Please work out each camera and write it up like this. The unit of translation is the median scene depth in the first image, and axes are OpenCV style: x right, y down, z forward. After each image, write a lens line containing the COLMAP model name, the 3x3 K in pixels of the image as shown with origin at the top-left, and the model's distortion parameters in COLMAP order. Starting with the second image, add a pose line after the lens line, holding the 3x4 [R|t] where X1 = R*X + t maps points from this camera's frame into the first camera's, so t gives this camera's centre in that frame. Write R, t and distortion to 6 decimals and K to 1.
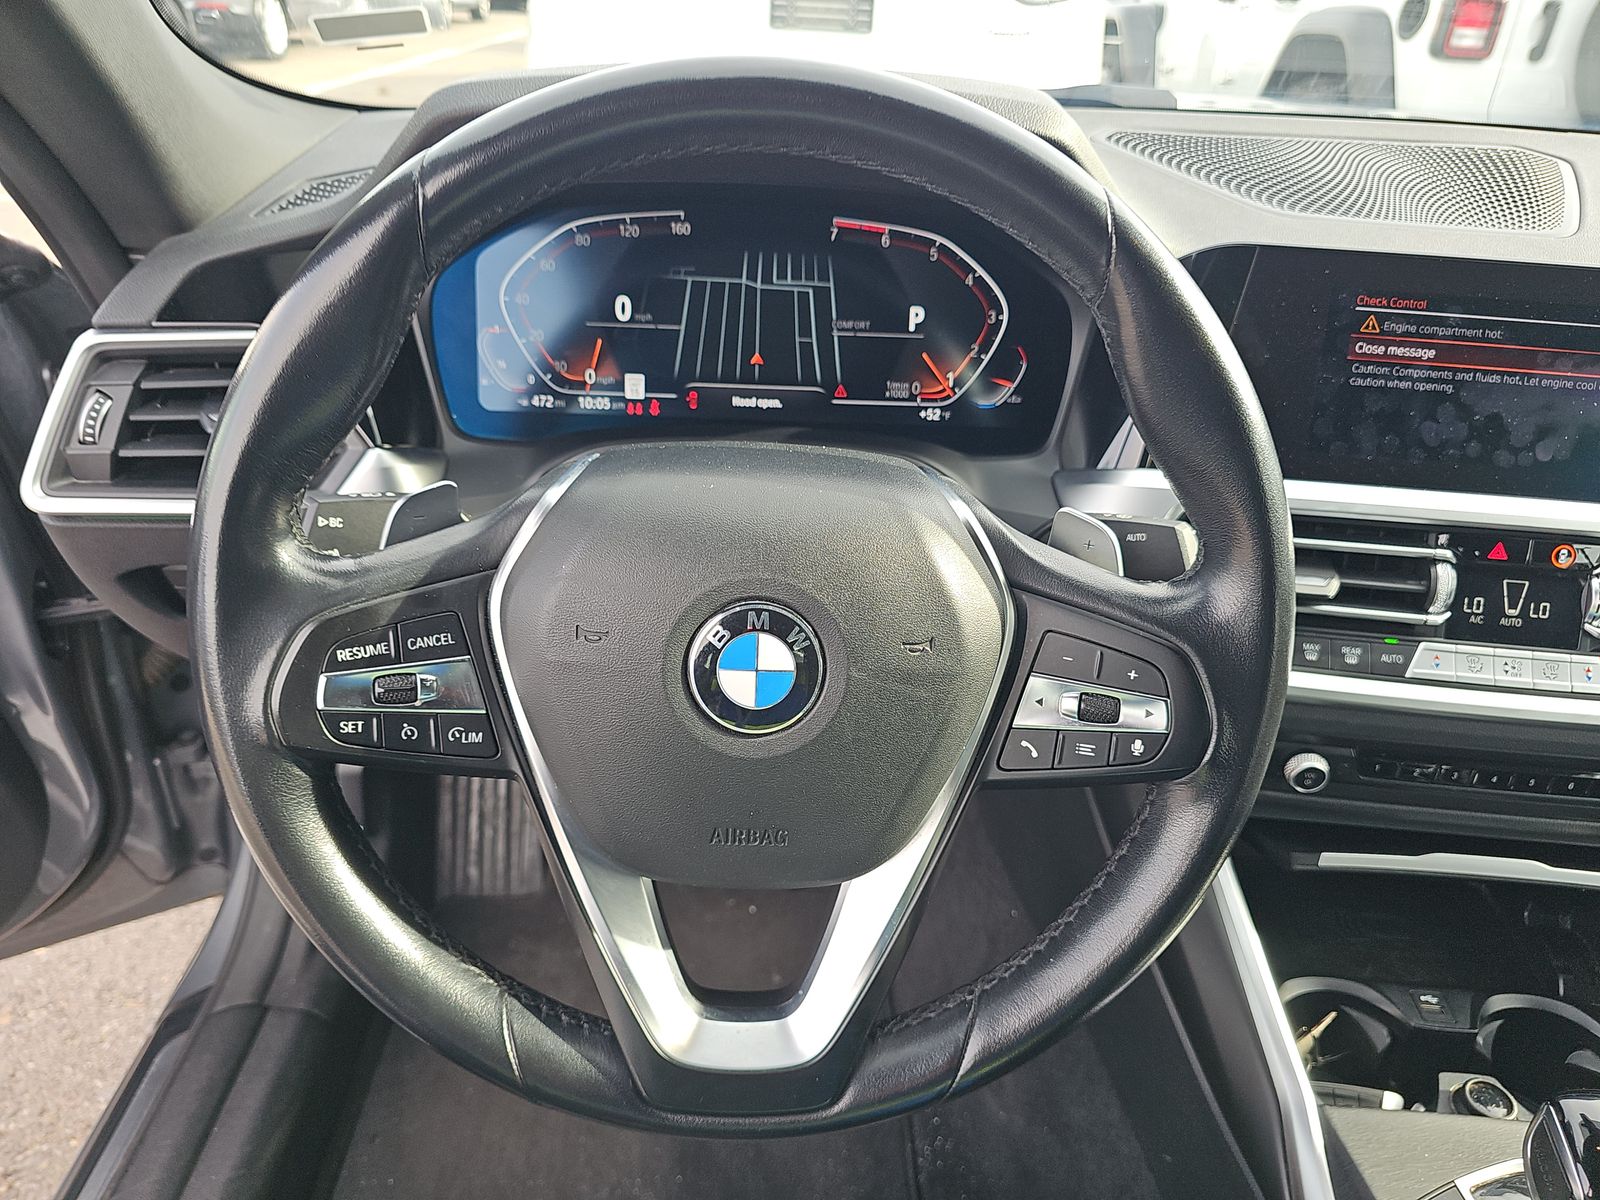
lens RADIAL K [[1060.0, 0, 836.5], [0, 1060.0, 623.2], [0, 0, 1]] dist [0.024200, -0.036669]
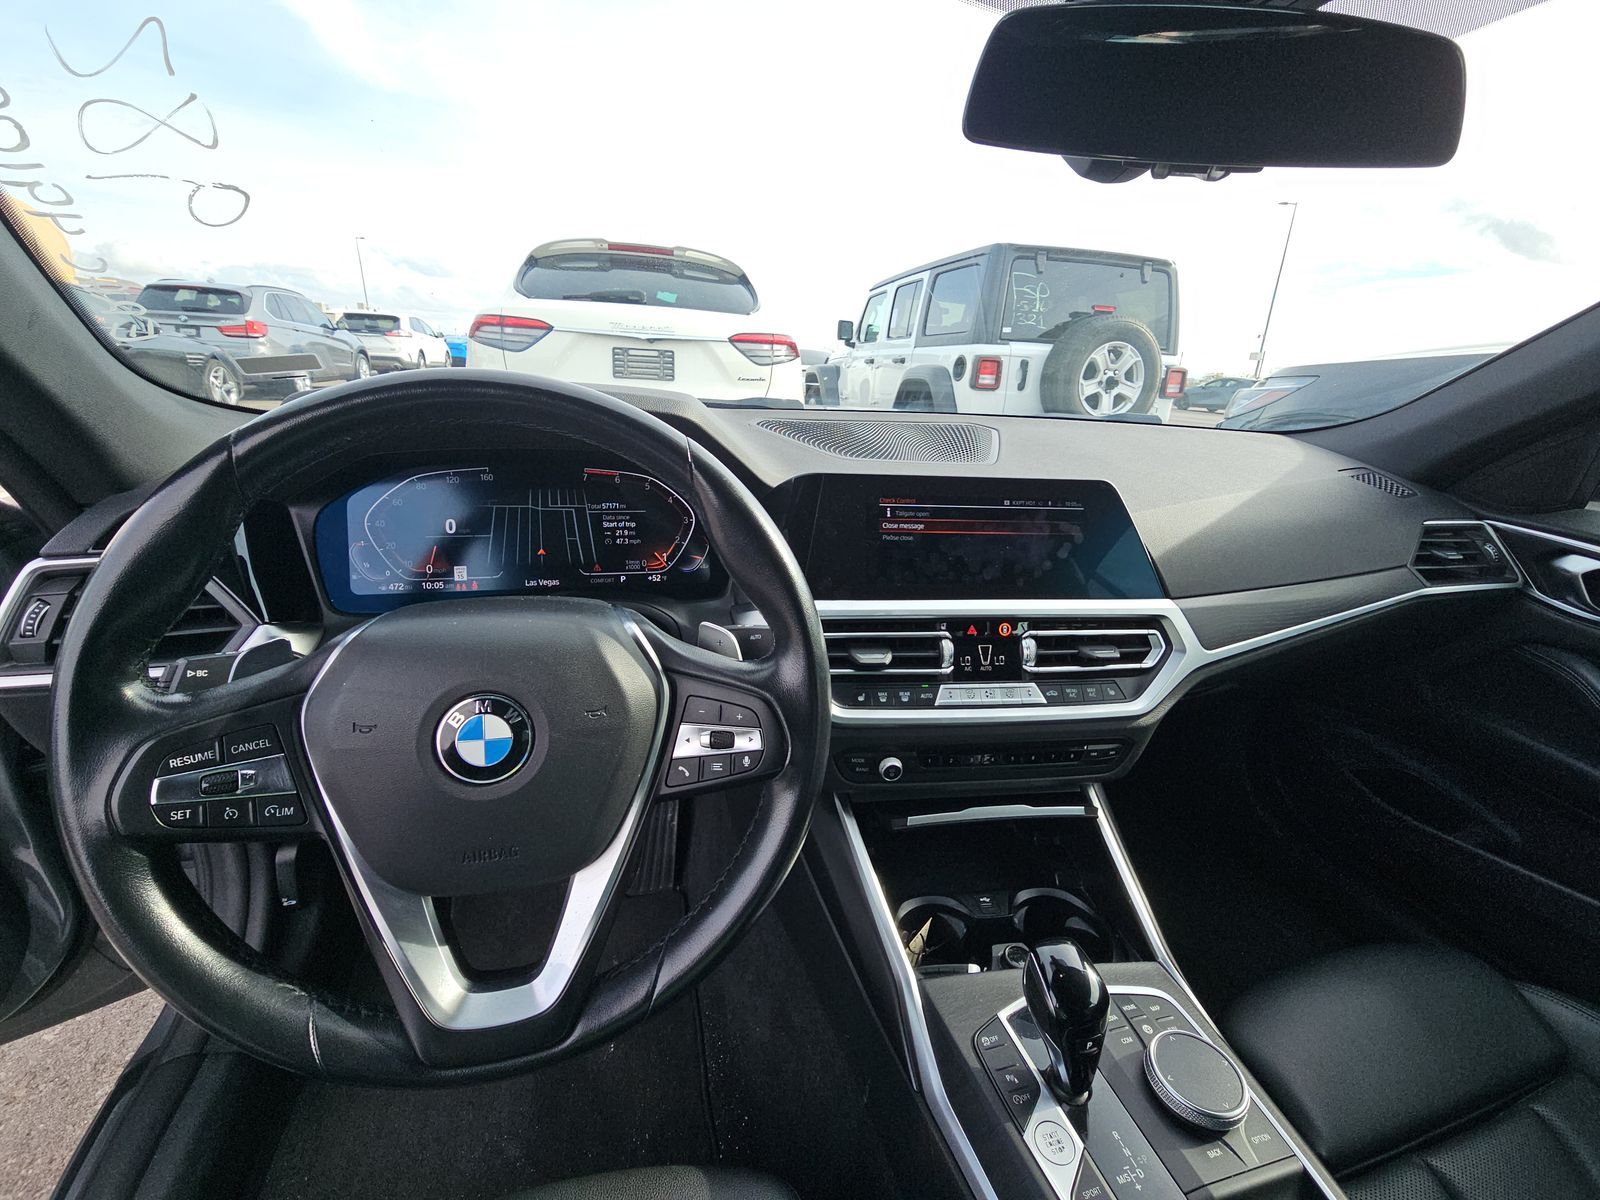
lens RADIAL K [[641.5, 0, 800.0], [0, 641.5, 600.0], [0, 0, 1]] dist [0.005719, -0.006760]
pose [[0.977355, -0.073751, 0.198337, 0.123785], [0.107273, 0.980615, -0.163972, 0.029636], [-0.182399, 0.181535, 0.966321, -0.008114]]
